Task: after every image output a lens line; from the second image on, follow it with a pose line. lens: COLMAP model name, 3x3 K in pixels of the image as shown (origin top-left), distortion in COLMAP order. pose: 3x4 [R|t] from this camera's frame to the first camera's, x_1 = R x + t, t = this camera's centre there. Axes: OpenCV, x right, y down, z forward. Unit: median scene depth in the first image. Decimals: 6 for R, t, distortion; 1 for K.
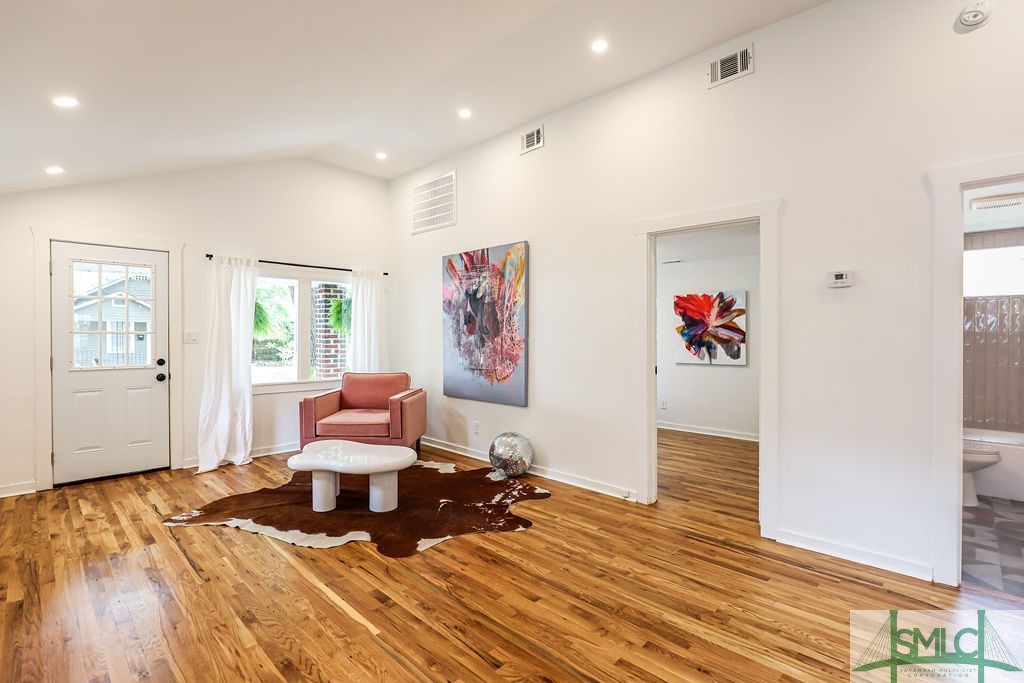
lens RADIAL K [[477.8, 0, 507.2], [0, 477.8, 339.7], [0, 0, 1]] dist [-0.014332, 0.003522]
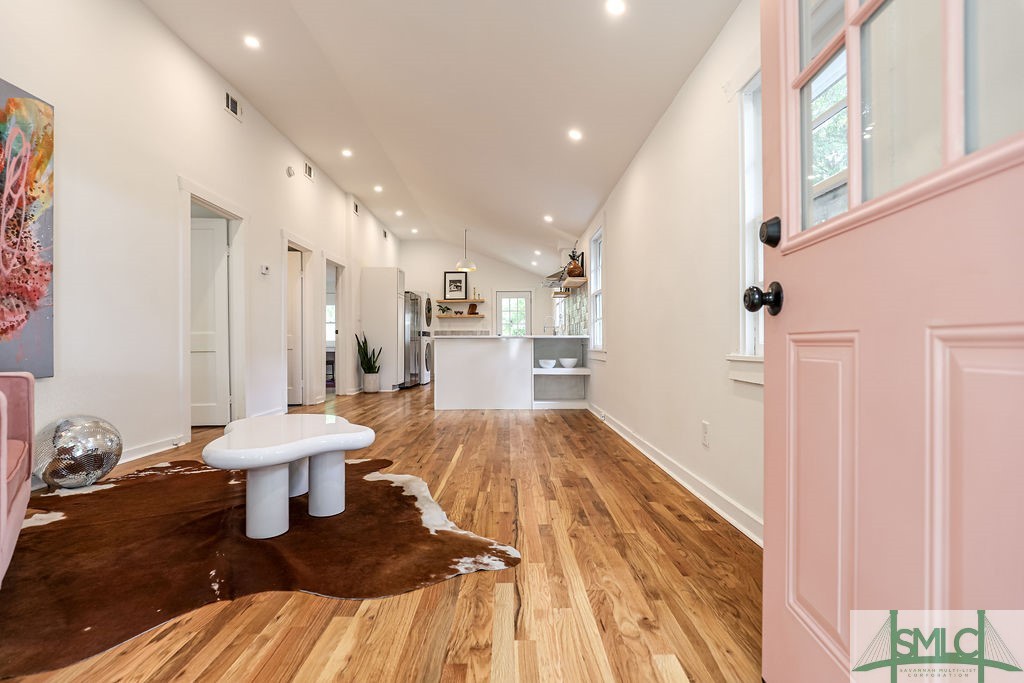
lens RADIAL K [[477.8, 0, 506.4], [0, 477.8, 344.0], [0, 0, 1]] dist [-0.014332, 0.003522]
pose [[-0.700636, 0.002306, 0.713515, -1.057225], [0.006265, 0.999976, 0.002921, 0.132853], [-0.713491, 0.006517, -0.700634, 1.331468]]
